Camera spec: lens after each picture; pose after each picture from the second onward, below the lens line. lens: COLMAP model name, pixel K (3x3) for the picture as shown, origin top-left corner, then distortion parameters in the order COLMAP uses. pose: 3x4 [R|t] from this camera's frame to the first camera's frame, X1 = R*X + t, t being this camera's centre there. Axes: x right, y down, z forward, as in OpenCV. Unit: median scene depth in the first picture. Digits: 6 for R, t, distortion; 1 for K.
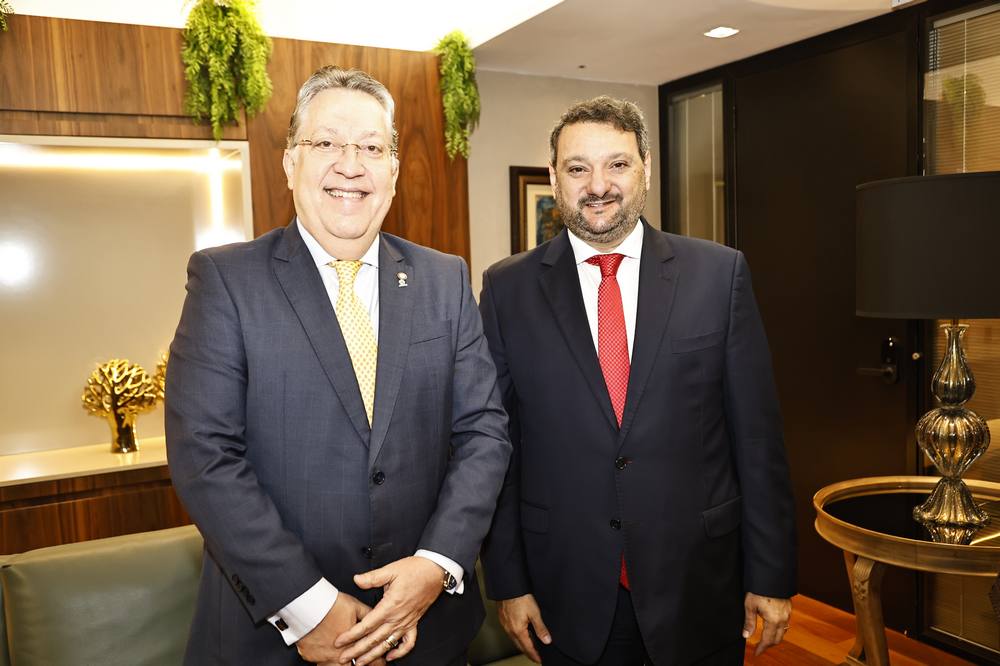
lens RADIAL K [[851.4, 0, 545.5], [0, 851.4, 333.5], [0, 0, 1]] dist [0.030508, -0.012348]
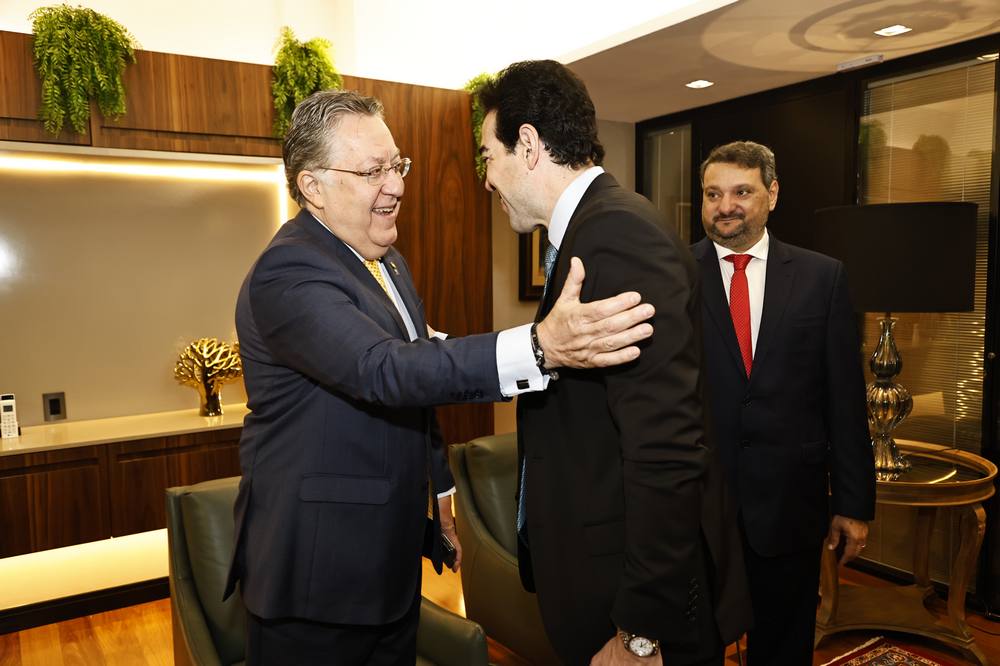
lens RADIAL K [[760.3, 0, 500.4], [0, 760.3, 341.1], [0, 0, 1]] dist [0.024739, -0.020157]
pose [[0.996847, 0.011715, 0.078479, -0.182050], [-0.012570, 0.999867, 0.010414, 0.018564], [-0.078346, -0.011367, 0.996861, -0.105739]]
